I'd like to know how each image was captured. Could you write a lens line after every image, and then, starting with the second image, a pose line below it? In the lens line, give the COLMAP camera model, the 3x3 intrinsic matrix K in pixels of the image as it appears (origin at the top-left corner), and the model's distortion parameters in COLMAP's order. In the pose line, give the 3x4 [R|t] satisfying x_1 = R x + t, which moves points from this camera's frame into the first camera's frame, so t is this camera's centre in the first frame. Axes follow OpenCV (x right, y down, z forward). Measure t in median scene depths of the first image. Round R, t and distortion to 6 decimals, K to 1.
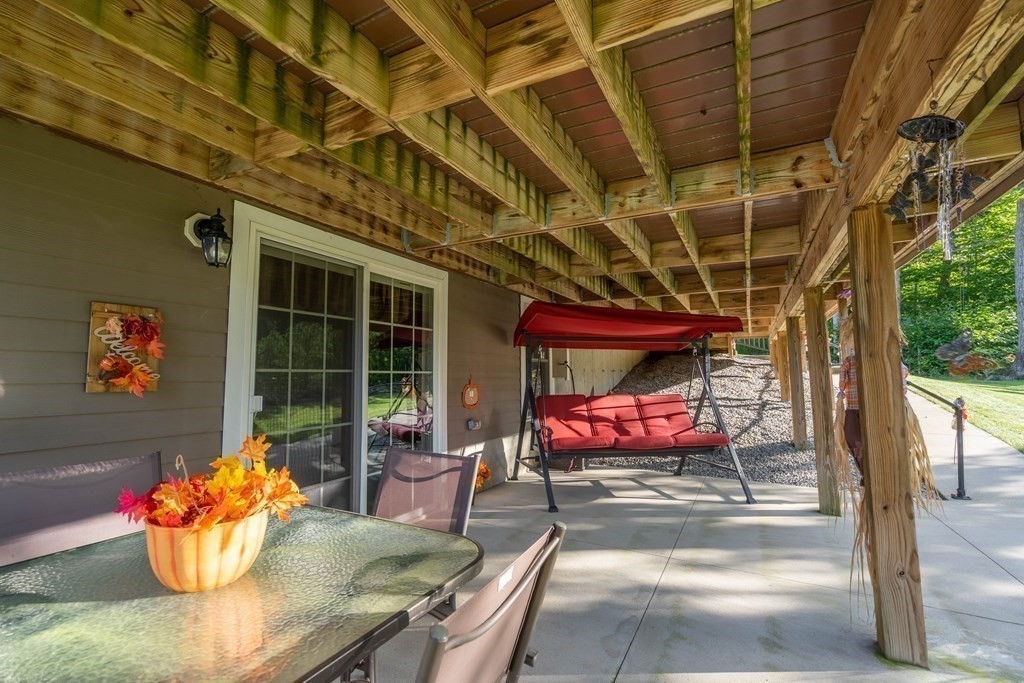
lens RADIAL K [[465.4, 0, 512.0], [0, 465.4, 341.5], [0, 0, 1]] dist [-0.002781, -0.000068]
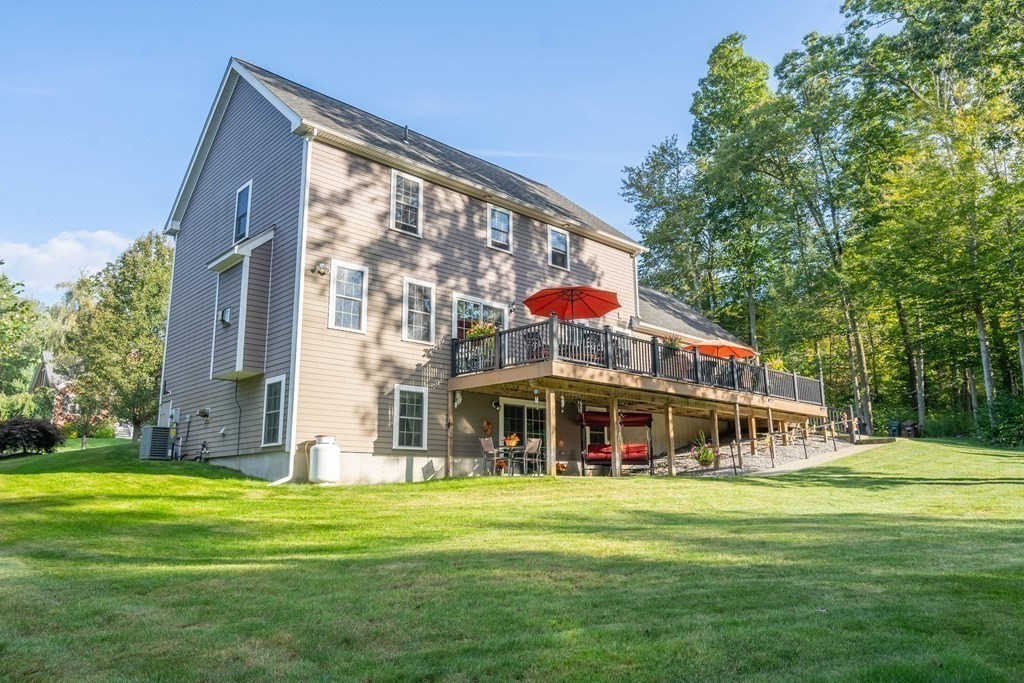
lens RADIAL K [[710.7, 0, 512.0], [0, 710.7, 341.5], [0, 0, 1]] dist [0.006512, -0.000392]
pose [[0.942239, -0.066591, -0.328255, 1.505398], [0.024130, 0.990986, -0.131771, 0.081210], [0.334071, 0.116239, 0.935353, -4.481882]]
